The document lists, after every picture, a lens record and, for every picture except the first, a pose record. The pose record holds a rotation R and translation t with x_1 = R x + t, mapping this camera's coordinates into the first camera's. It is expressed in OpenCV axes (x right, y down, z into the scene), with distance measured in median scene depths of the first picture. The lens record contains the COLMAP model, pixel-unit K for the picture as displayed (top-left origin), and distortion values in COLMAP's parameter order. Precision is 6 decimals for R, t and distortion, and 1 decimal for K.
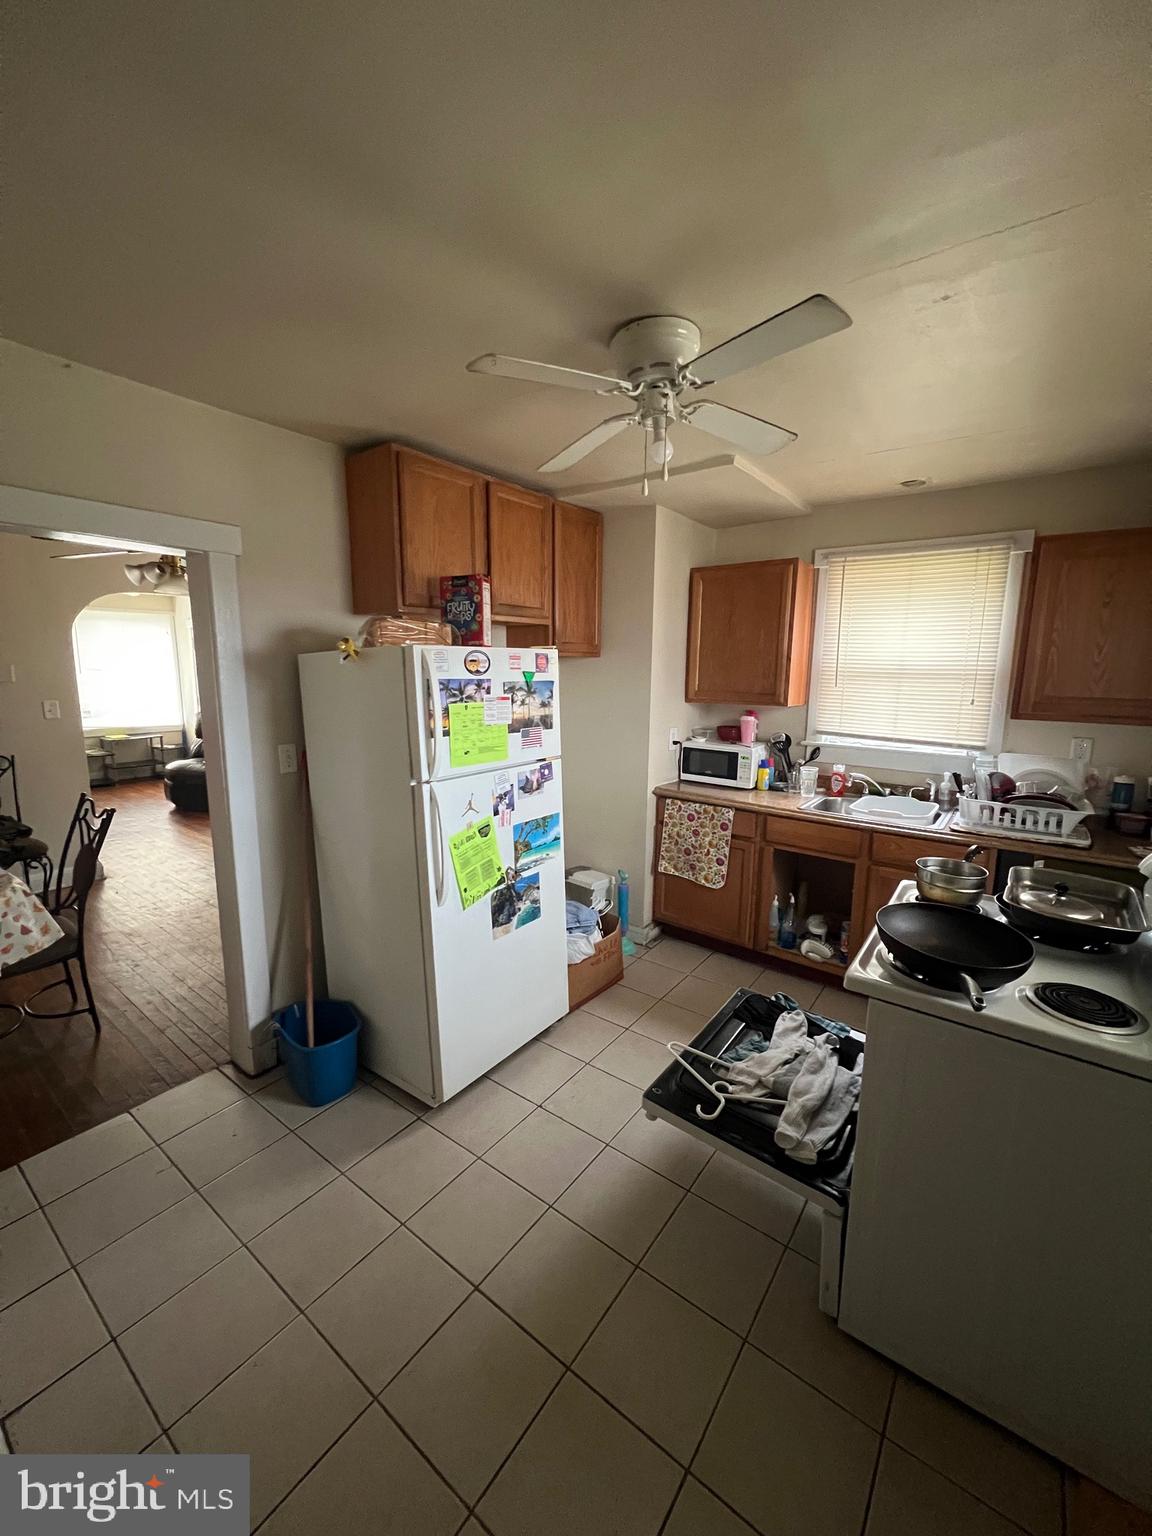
lens RADIAL K [[615.2, 0, 576.0], [0, 615.2, 768.0], [0, 0, 1]] dist [-0.001092, -0.000105]
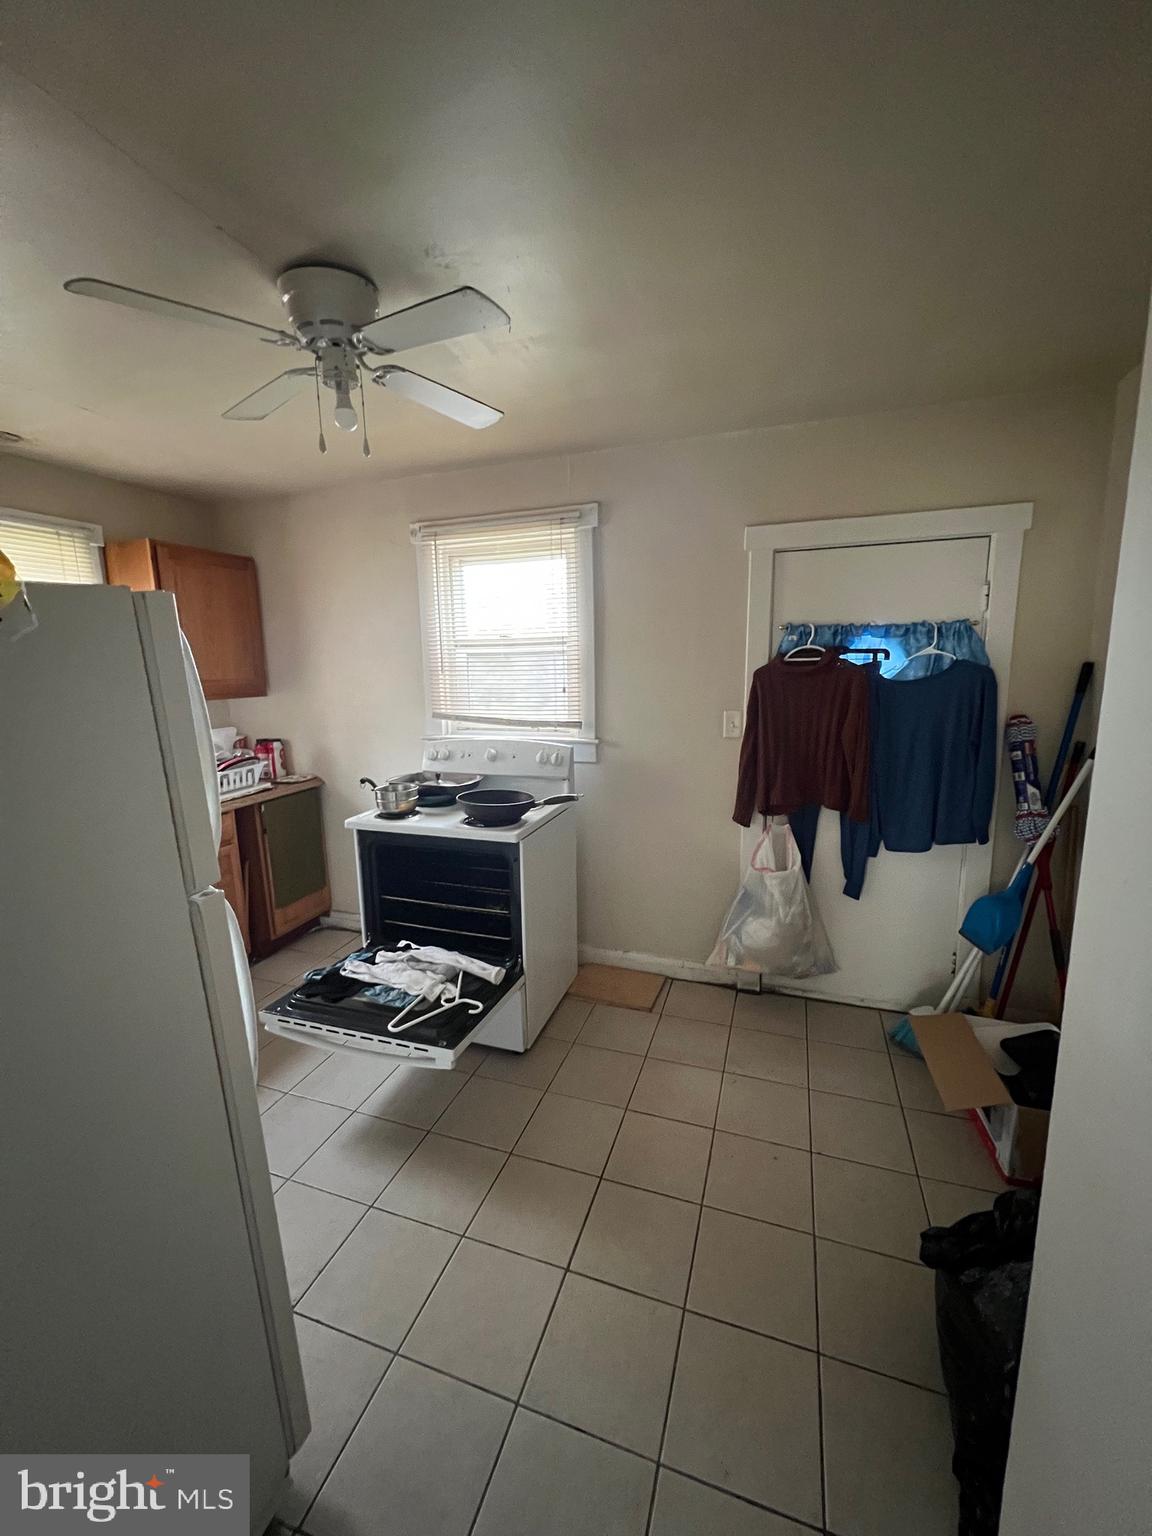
lens RADIAL K [[621.9, 0, 576.0], [0, 621.9, 768.0], [0, 0, 1]] dist [0.000276, 0.000008]
pose [[-0.299057, -0.174615, 0.938123, -0.690753], [0.176056, 0.956141, 0.234093, -0.121339], [-0.937854, 0.235169, -0.255198, 0.739872]]
